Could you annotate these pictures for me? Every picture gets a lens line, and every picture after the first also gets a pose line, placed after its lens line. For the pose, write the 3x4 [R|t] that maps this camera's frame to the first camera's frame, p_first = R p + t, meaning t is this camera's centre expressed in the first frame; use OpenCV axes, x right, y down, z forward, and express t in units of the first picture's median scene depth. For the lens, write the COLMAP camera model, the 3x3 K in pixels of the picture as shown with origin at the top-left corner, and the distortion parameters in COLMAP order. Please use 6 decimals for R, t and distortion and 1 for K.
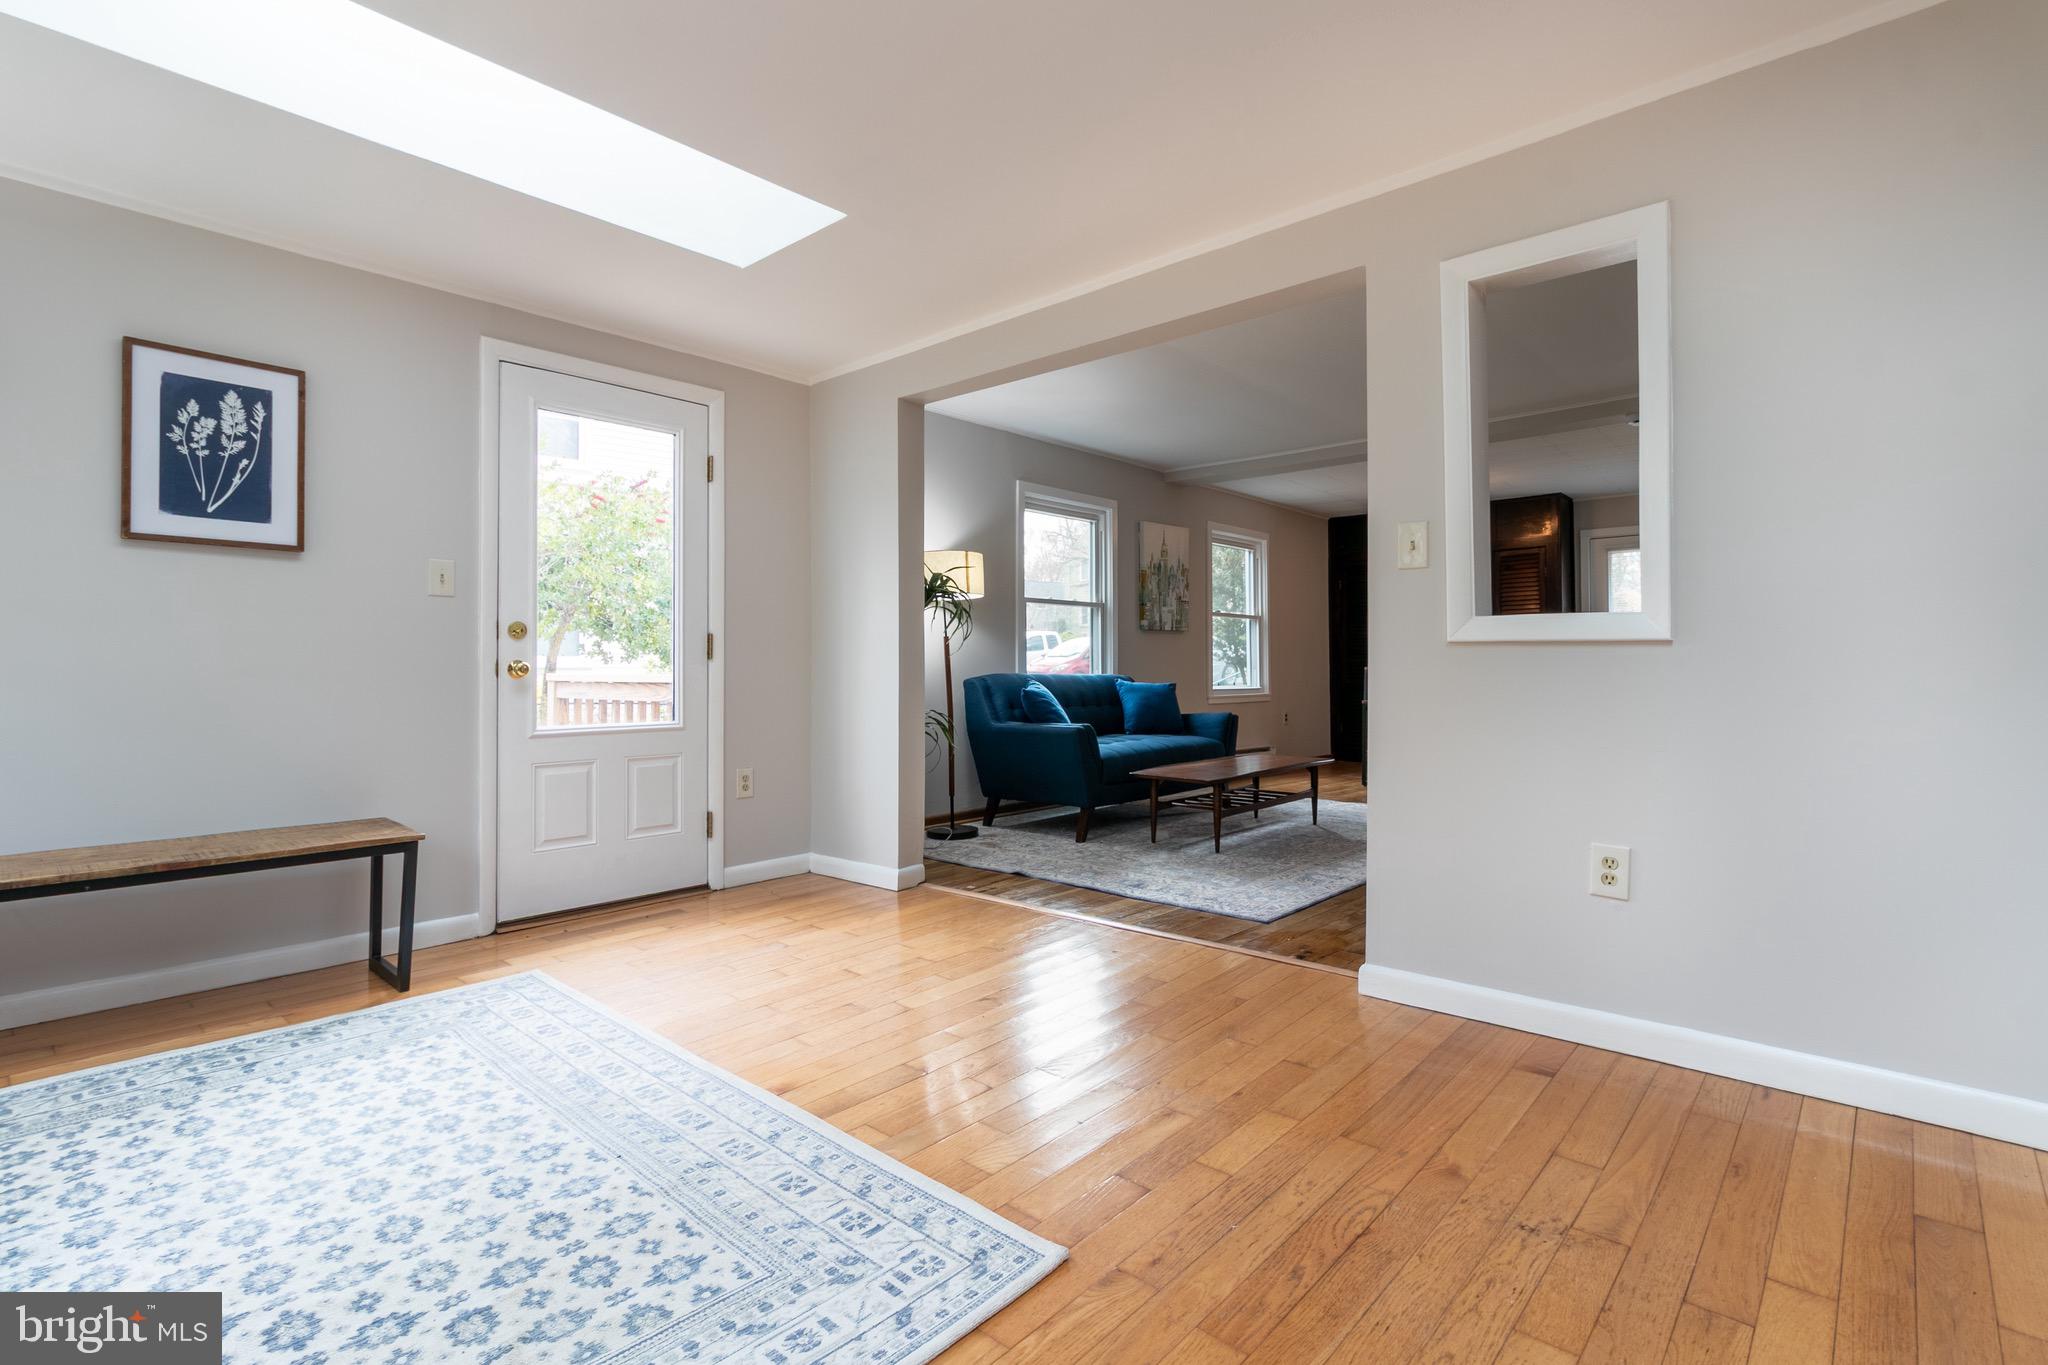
lens RADIAL K [[953.9, 0, 1014.8], [0, 953.9, 670.1], [0, 0, 1]] dist [0.000972, 0.001245]
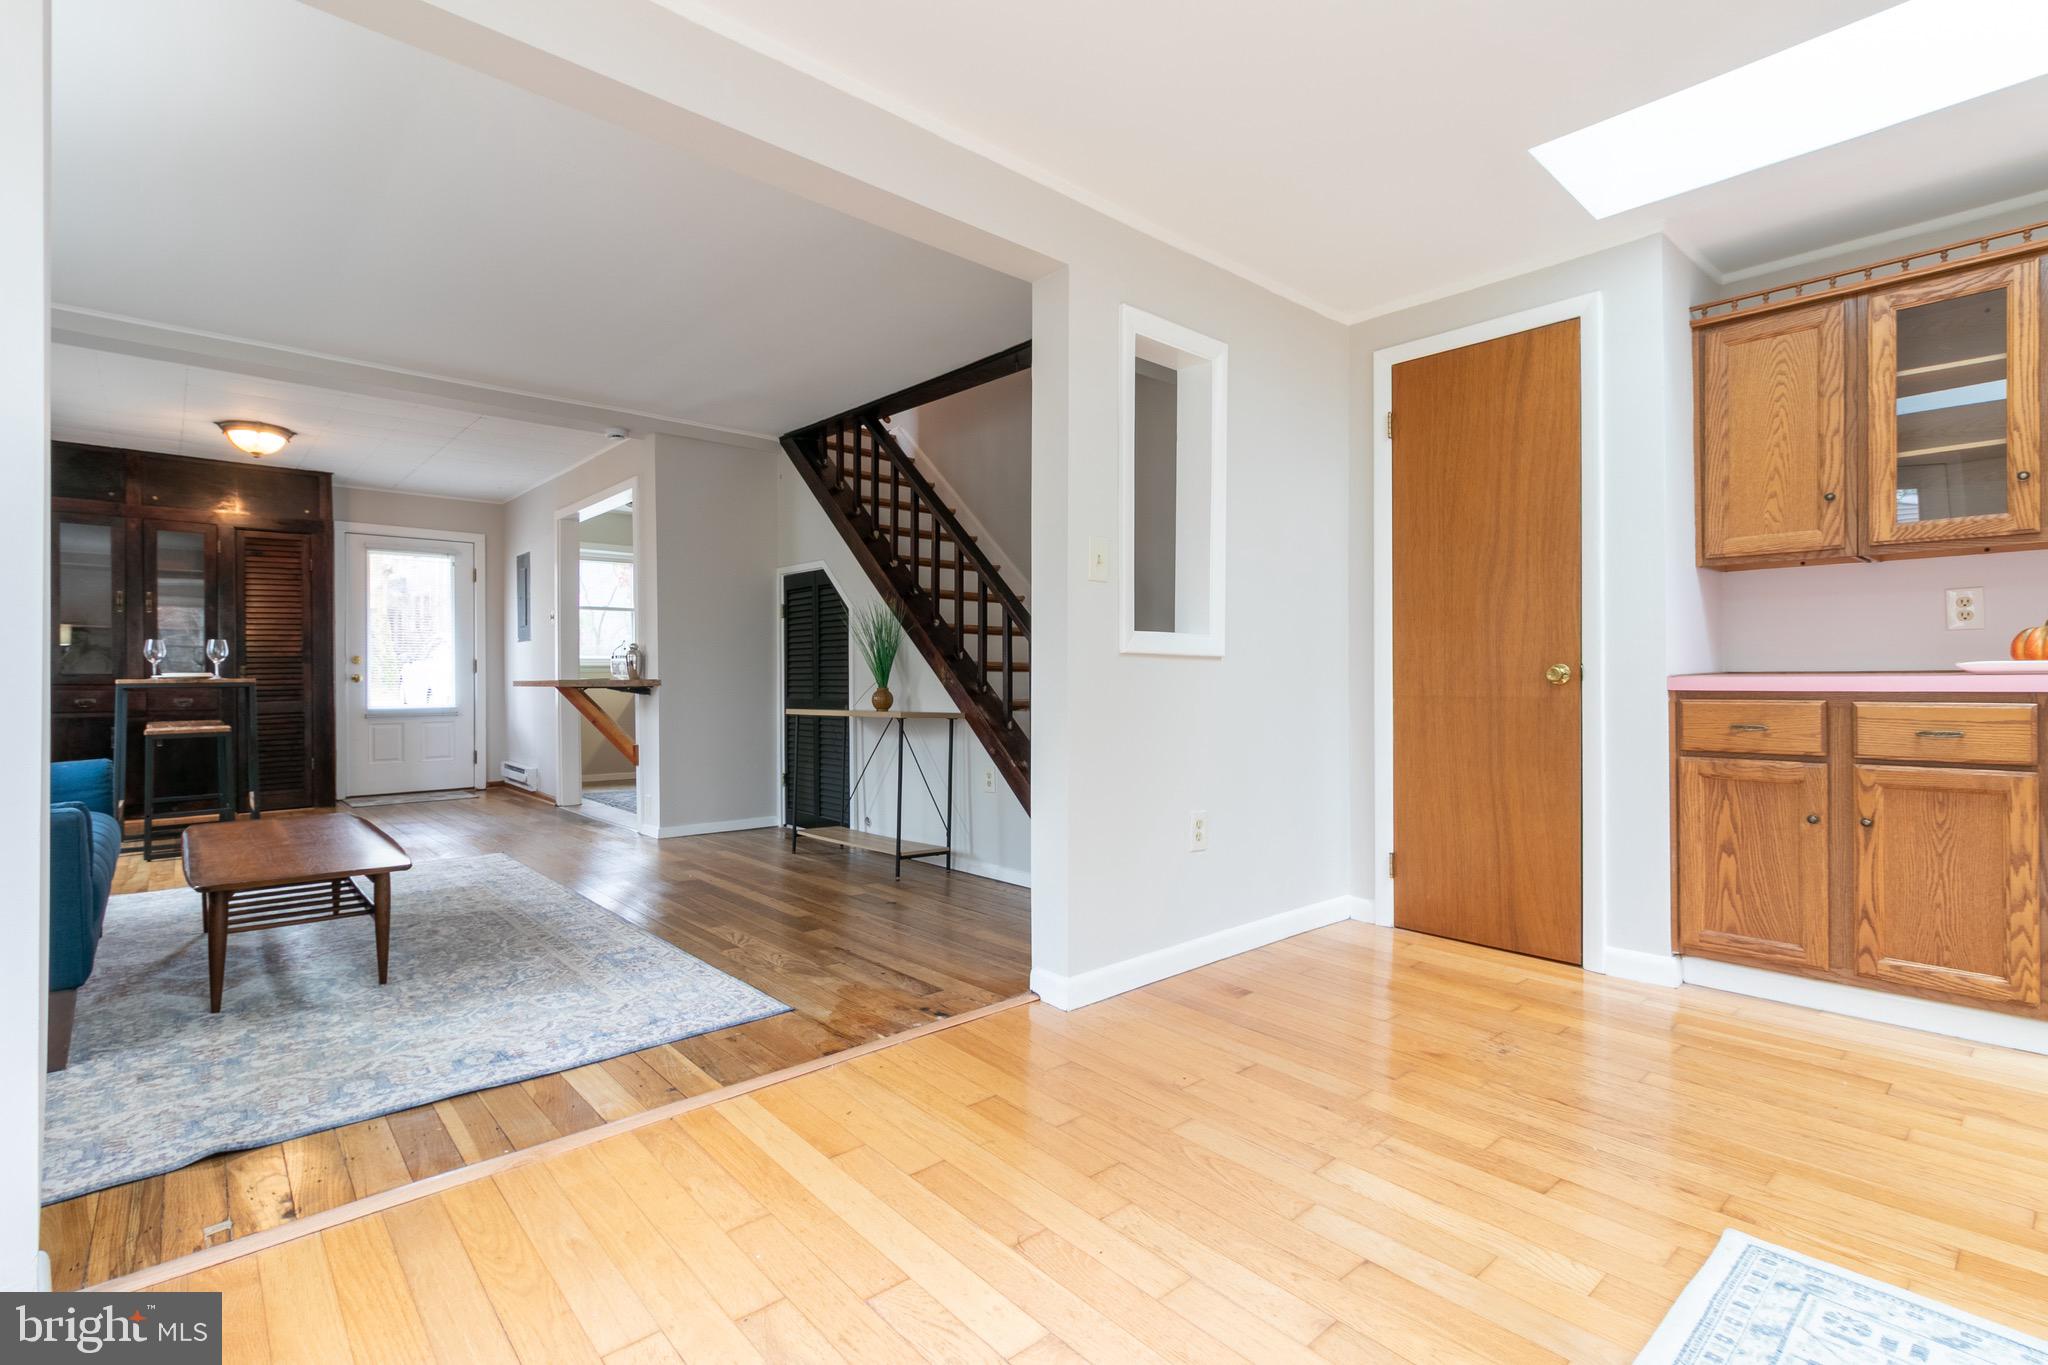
lens RADIAL K [[953.9, 0, 1014.8], [0, 953.9, 670.1], [0, 0, 1]] dist [0.000972, 0.001245]
pose [[0.112702, 0.011481, 0.993562, -0.743065], [0.003433, 0.999923, -0.011944, 0.003580], [-0.993623, 0.004757, 0.112654, 1.140168]]
